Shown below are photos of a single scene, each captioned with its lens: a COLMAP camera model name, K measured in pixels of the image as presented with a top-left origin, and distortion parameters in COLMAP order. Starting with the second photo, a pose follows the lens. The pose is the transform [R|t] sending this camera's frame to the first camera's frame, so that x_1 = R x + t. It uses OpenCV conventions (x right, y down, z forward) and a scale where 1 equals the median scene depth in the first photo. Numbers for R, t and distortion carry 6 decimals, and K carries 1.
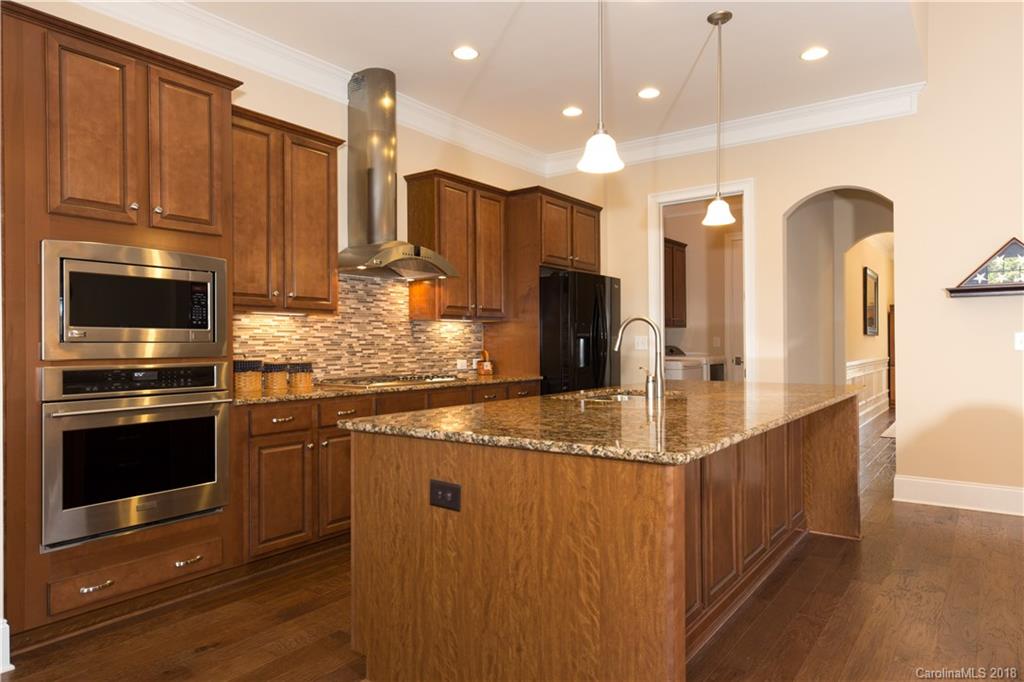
lens RADIAL K [[655.9, 0, 515.0], [0, 655.9, 342.2], [0, 0, 1]] dist [0.004126, -0.000590]
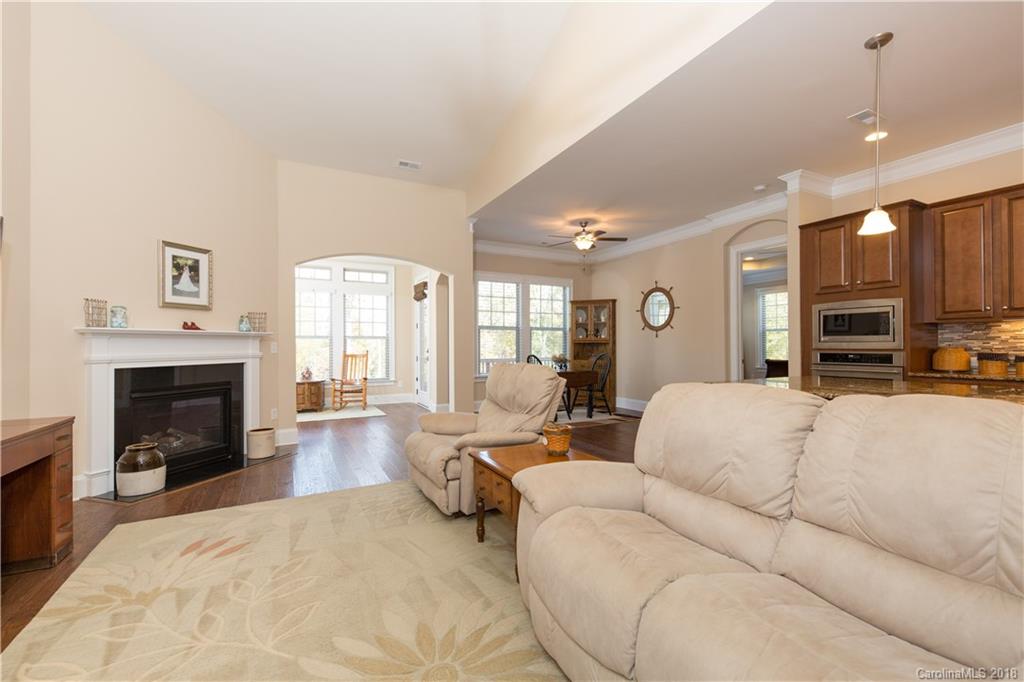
lens RADIAL K [[429.3, 0, 513.5], [0, 429.3, 341.8], [0, 0, 1]] dist [0.008940, -0.001014]
pose [[-0.441366, -0.000582, -0.897327, 0.816305], [0.008675, 0.999950, -0.004915, -0.002159], [0.897285, -0.009953, -0.441339, 0.380157]]
